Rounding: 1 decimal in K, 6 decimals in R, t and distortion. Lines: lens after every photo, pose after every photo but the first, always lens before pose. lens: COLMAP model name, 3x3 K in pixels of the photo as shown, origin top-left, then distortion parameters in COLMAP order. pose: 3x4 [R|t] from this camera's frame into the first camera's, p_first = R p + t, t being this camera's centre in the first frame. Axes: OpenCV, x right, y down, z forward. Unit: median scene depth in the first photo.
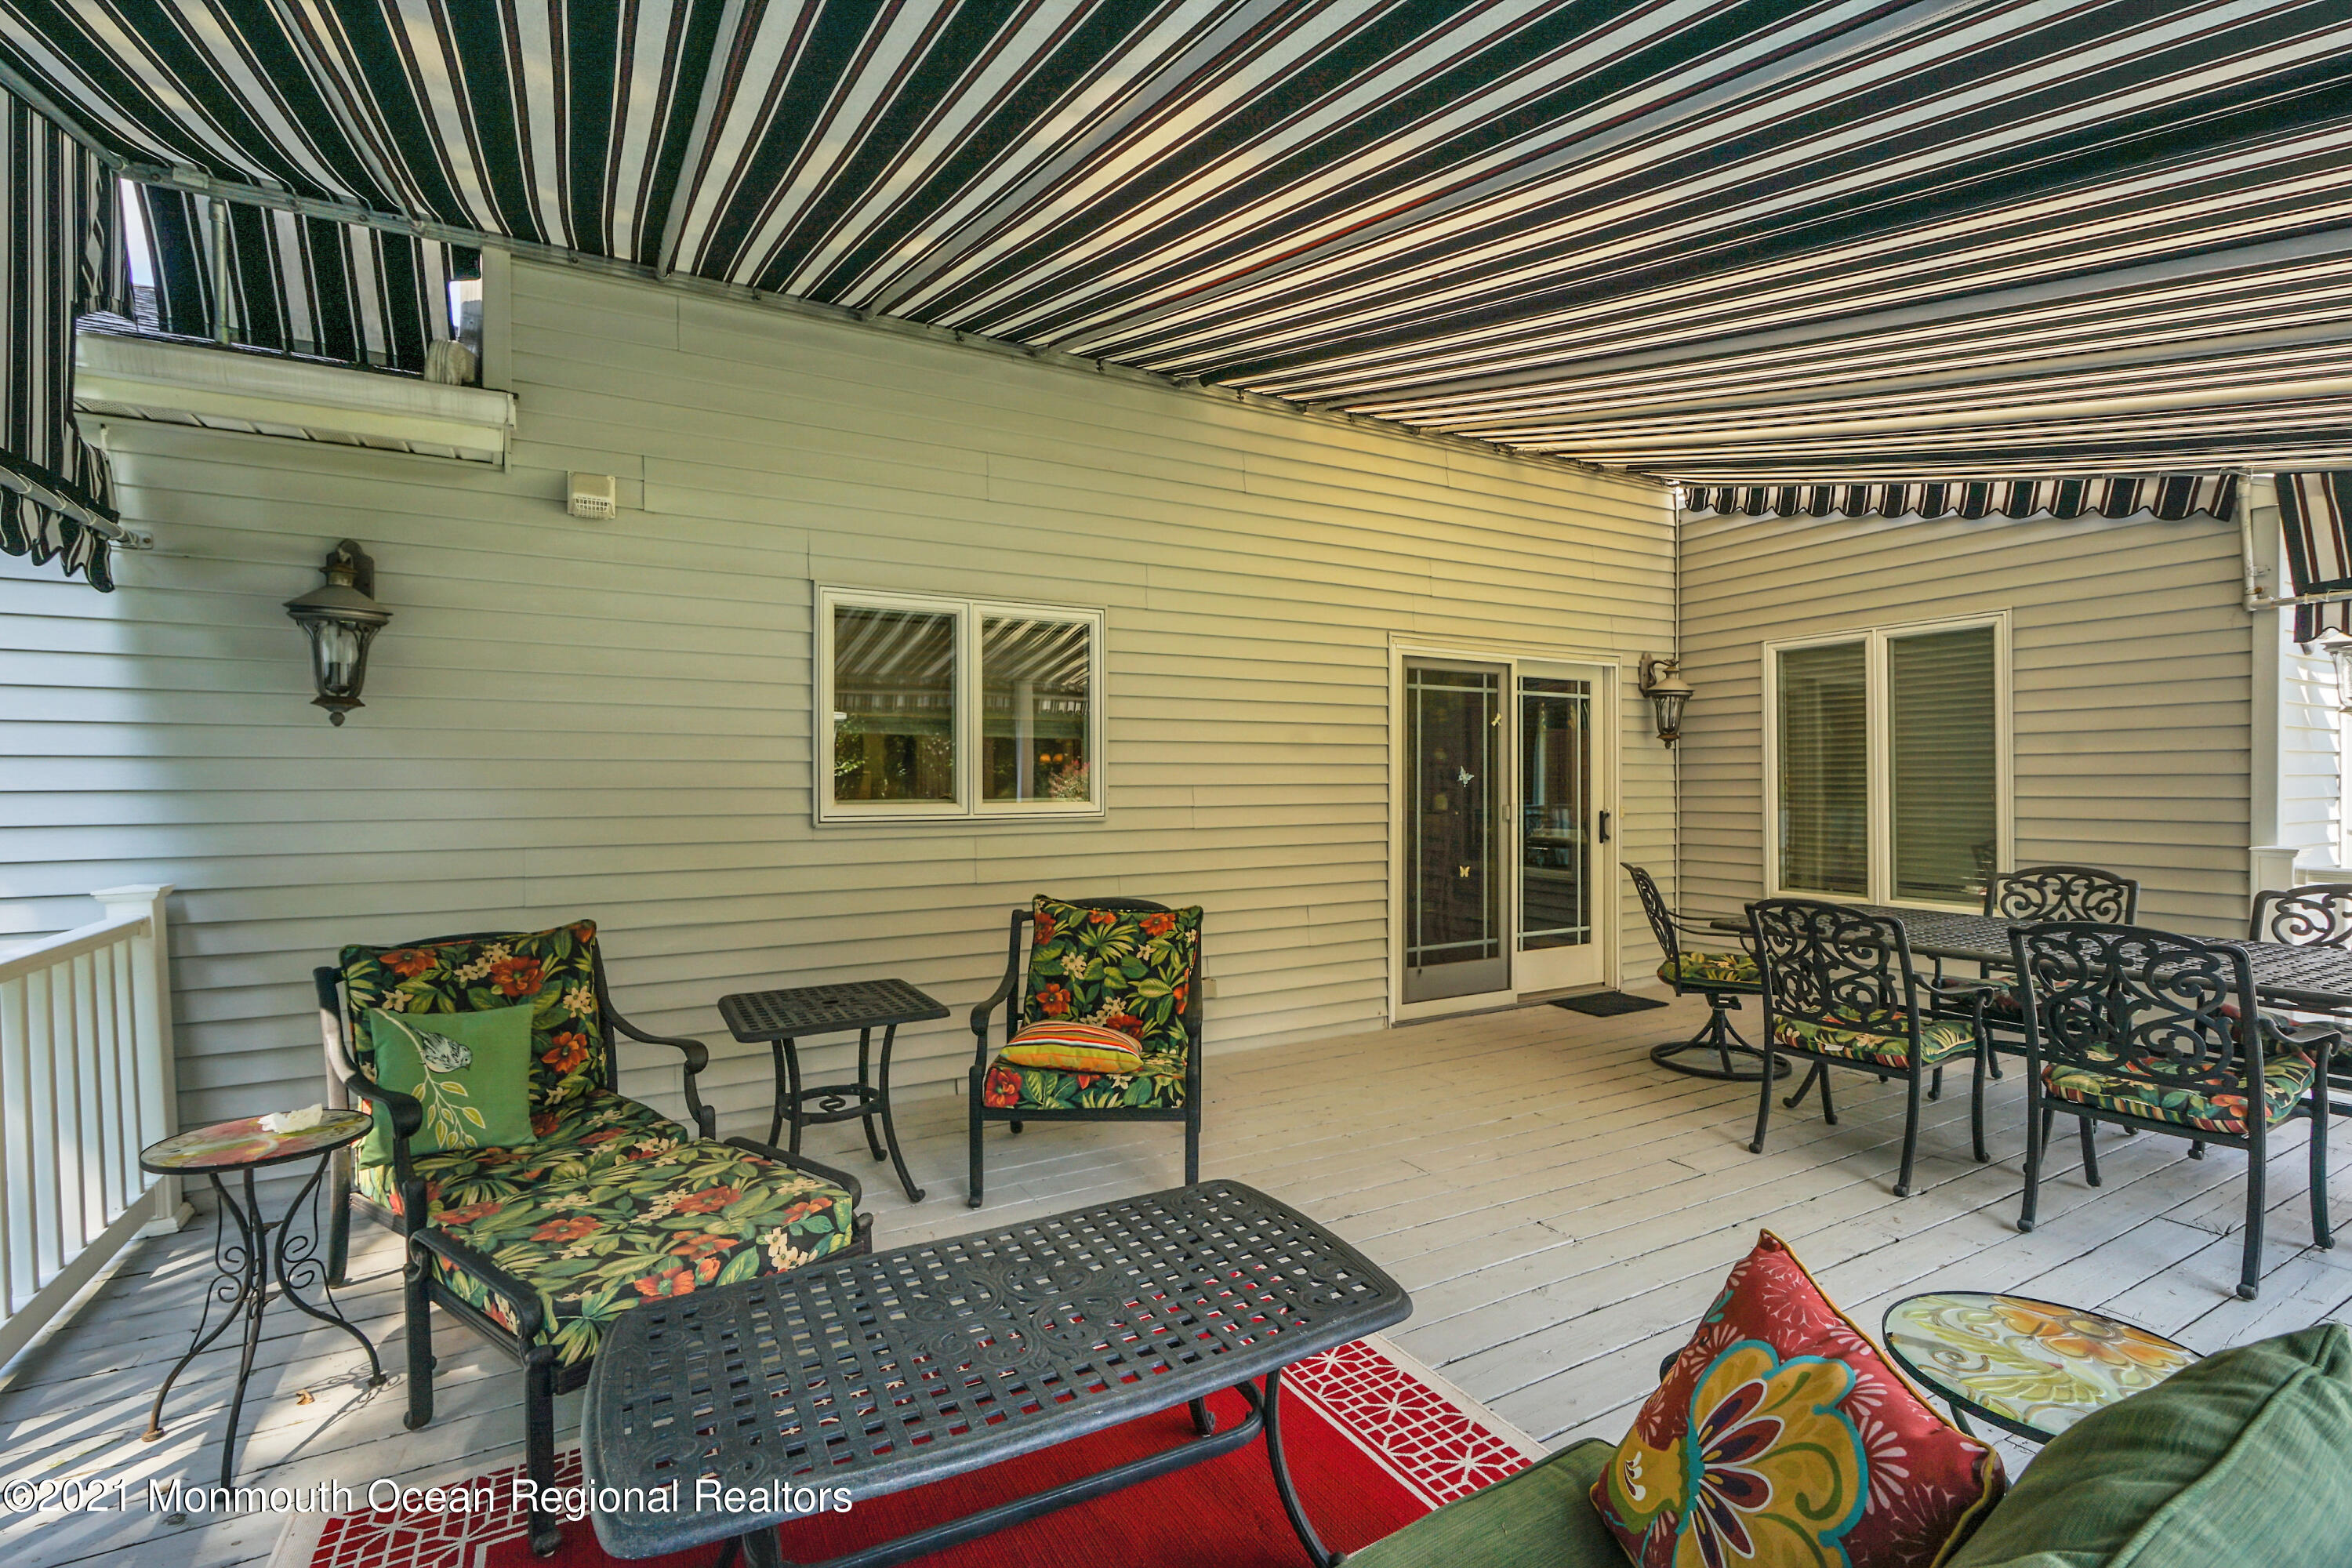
lens RADIAL K [[1069.2, 0, 1176.0], [0, 1069.2, 784.0], [0, 0, 1]] dist [-0.004483, 0.000593]
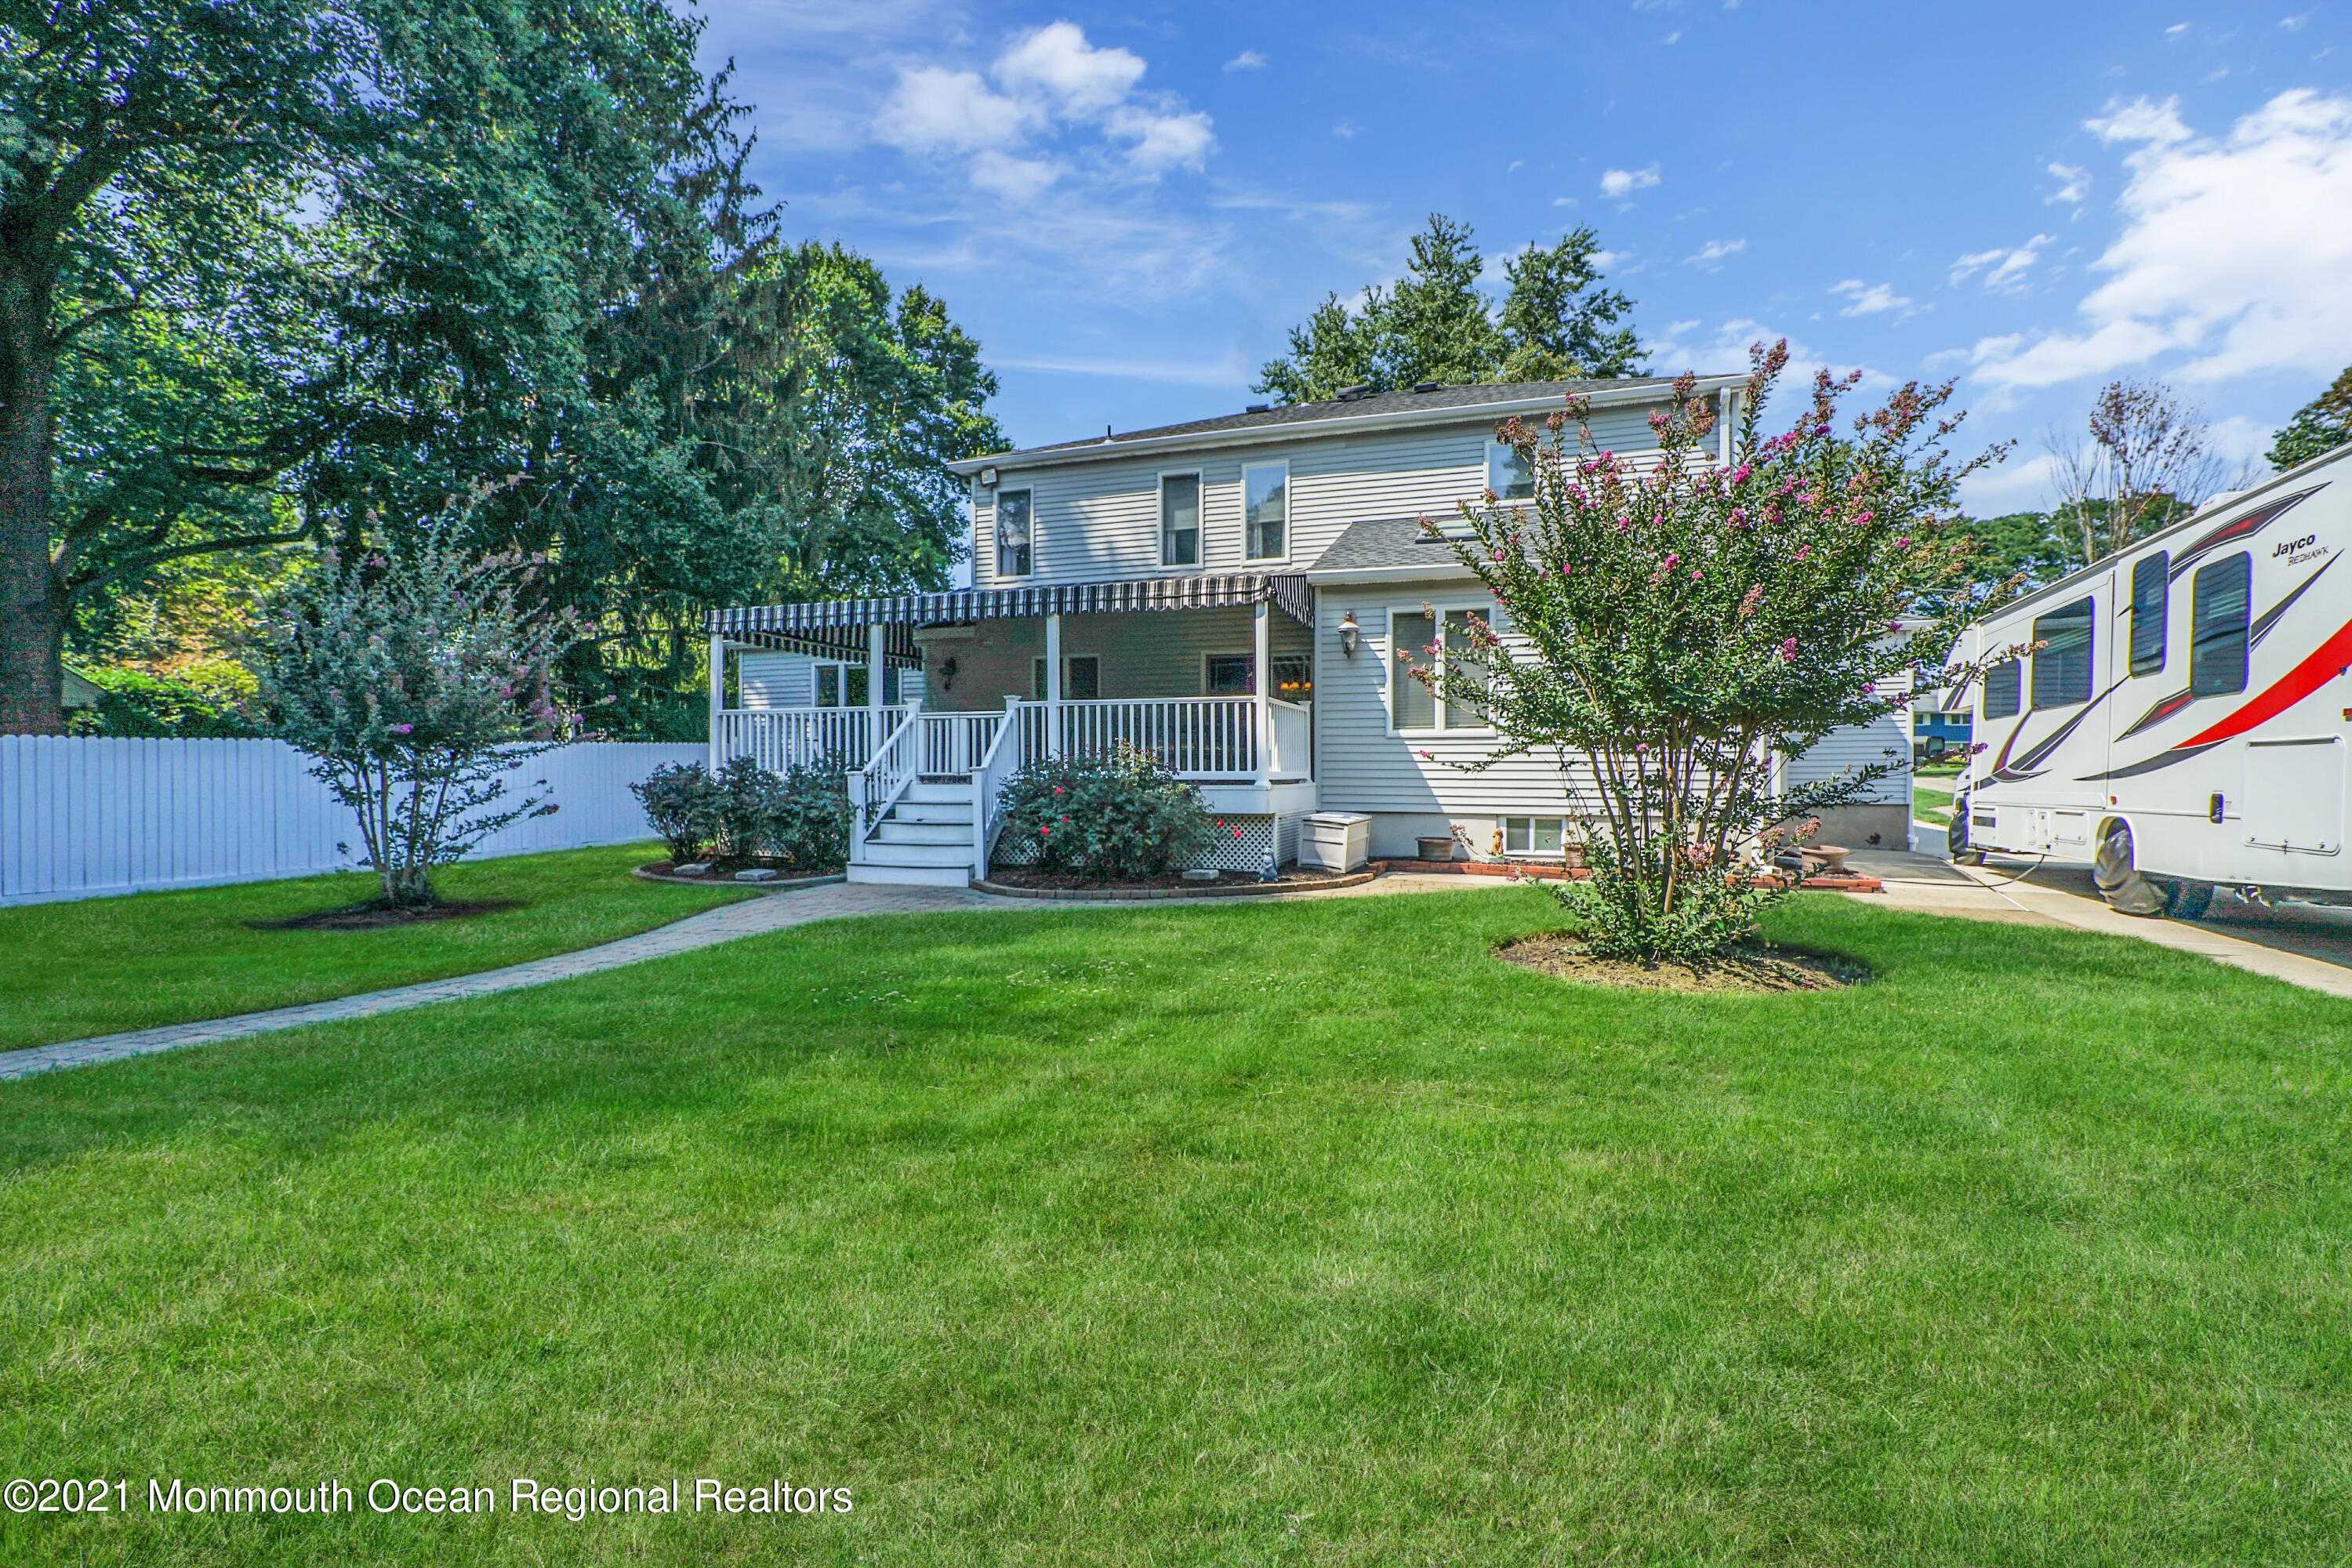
lens RADIAL K [[1069.6, 0, 1176.0], [0, 1069.6, 784.0], [0, 0, 1]] dist [-0.010110, -0.000090]
pose [[0.656142, 0.011586, -0.754548, 4.029436], [-0.003788, 0.999920, 0.012060, 0.334176], [0.754628, -0.005055, 0.656134, -1.659942]]
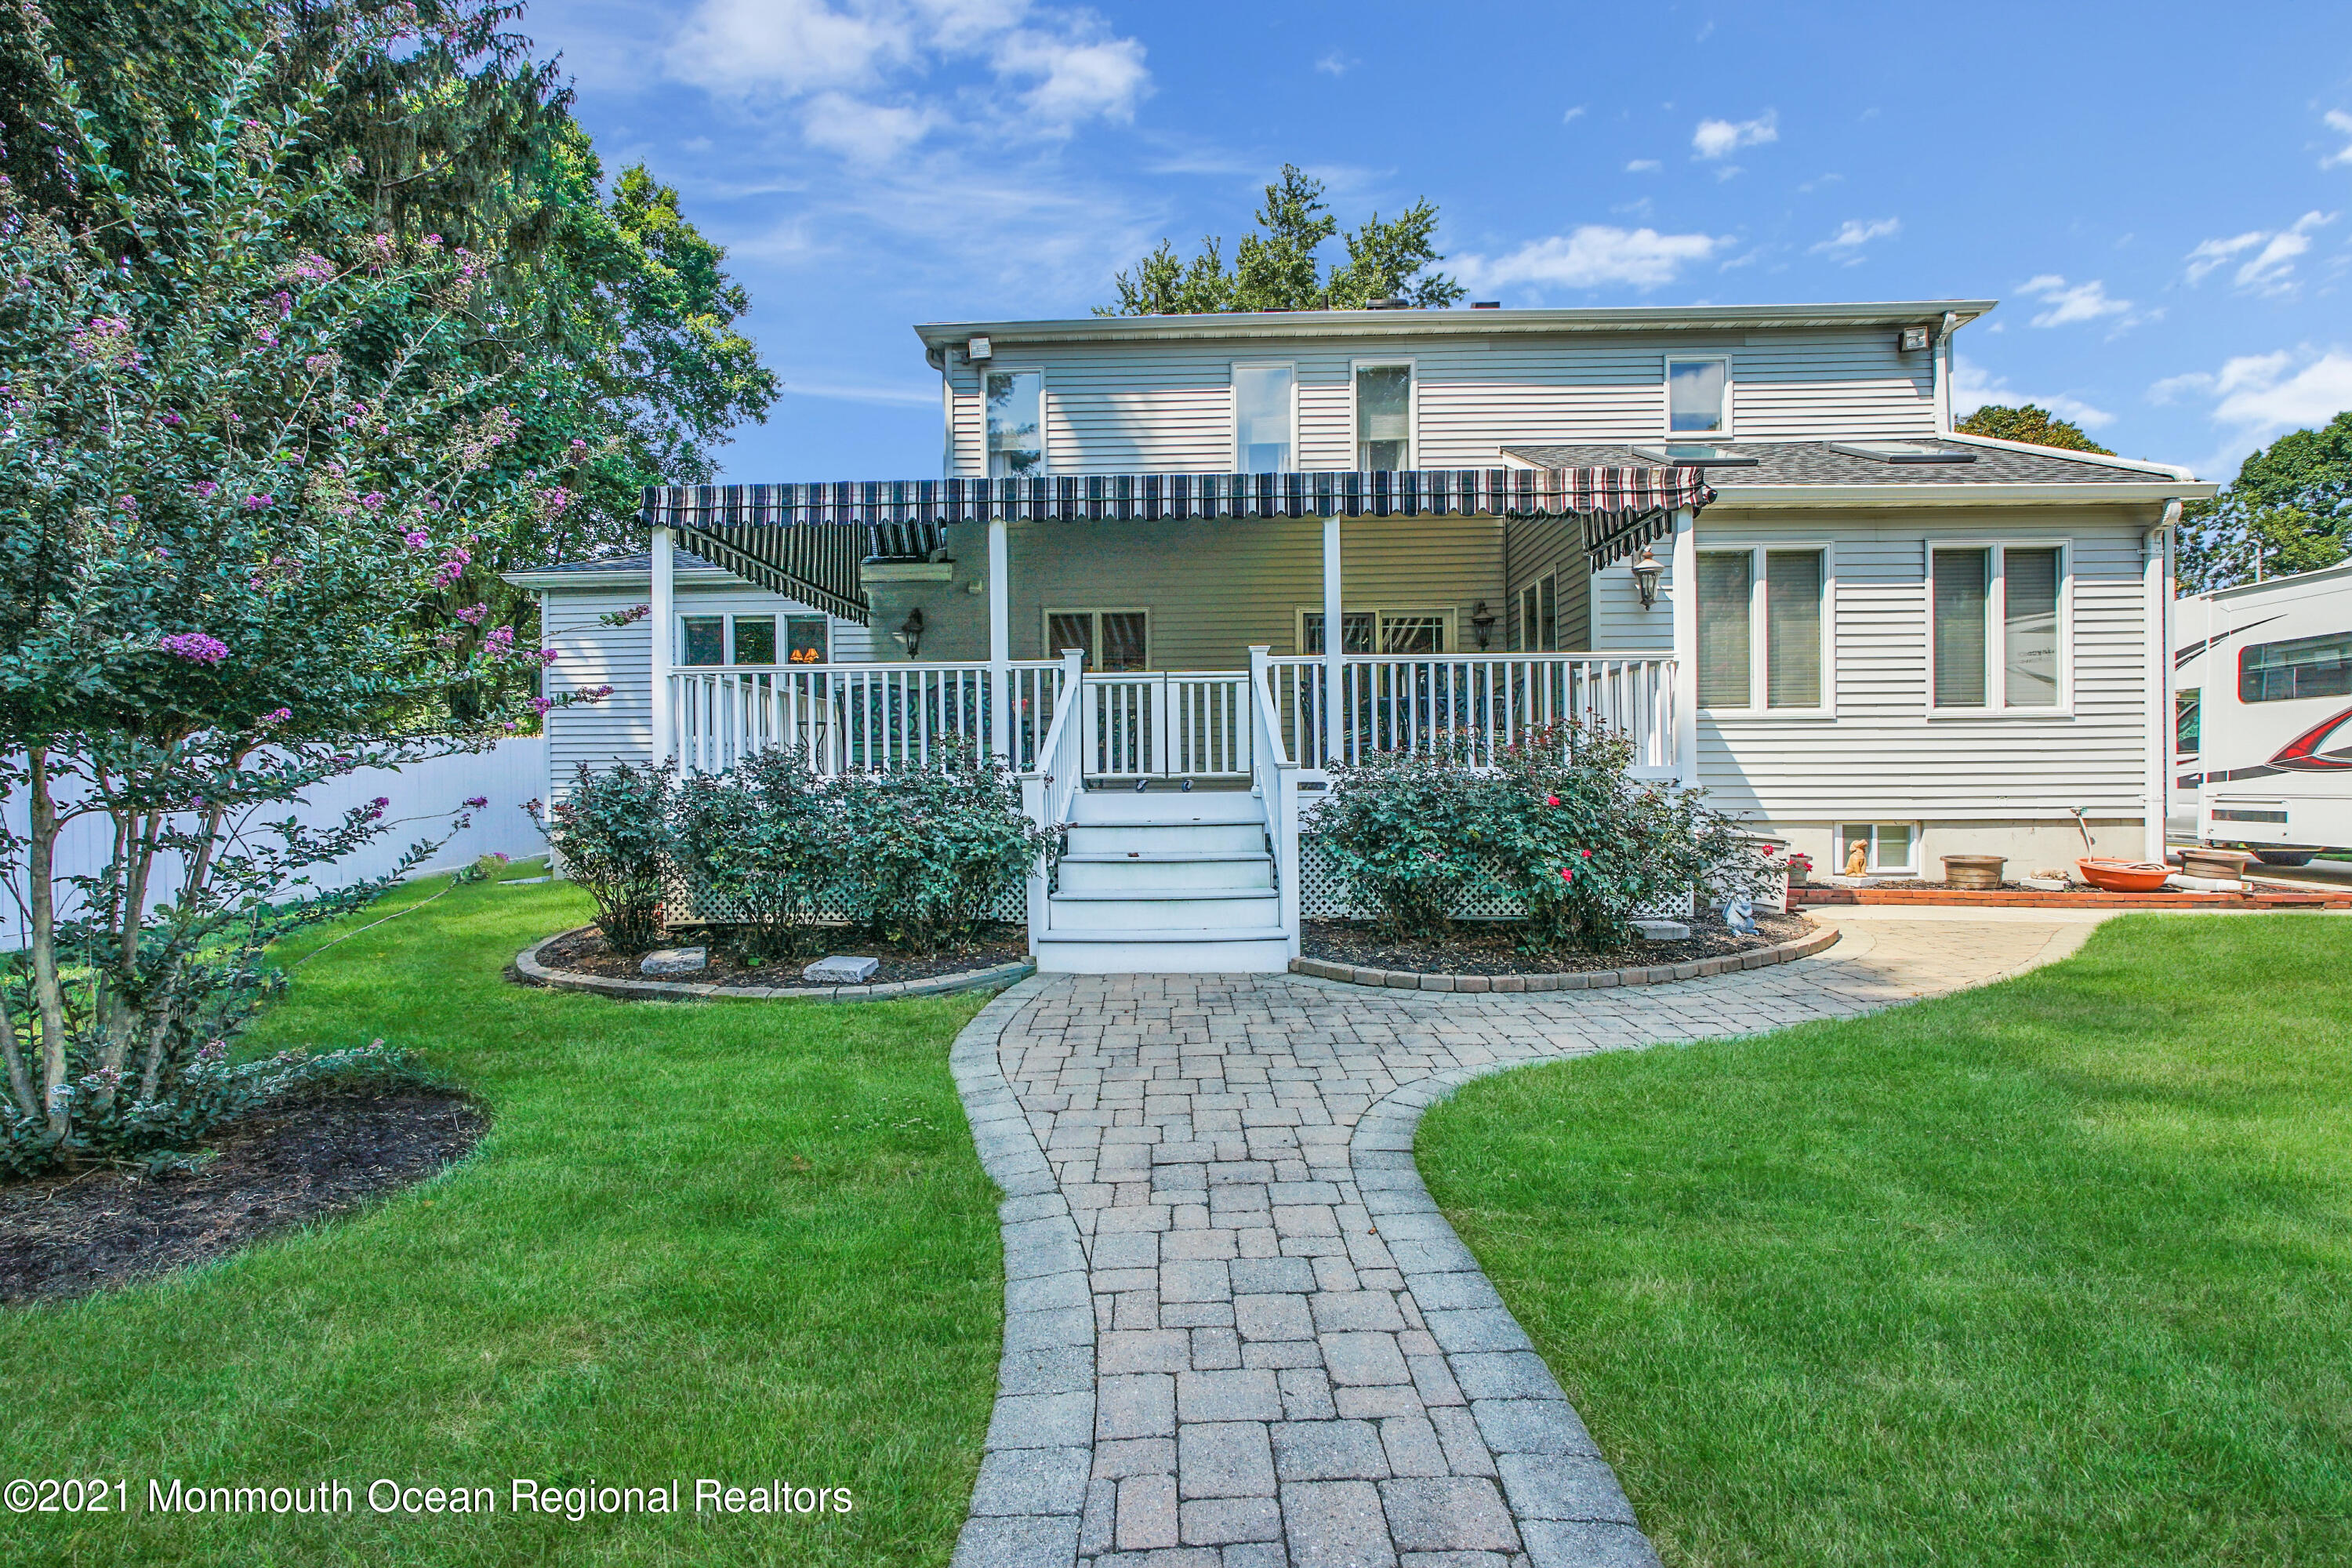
lens RADIAL K [[1069.2, 0, 1176.0], [0, 1069.2, 784.0], [0, 0, 1]] dist [-0.004483, 0.000593]
pose [[0.854569, 0.000186, -0.519337, 1.907392], [0.006436, 0.999919, 0.010947, 0.340795], [0.519297, -0.012697, 0.854499, -1.688687]]
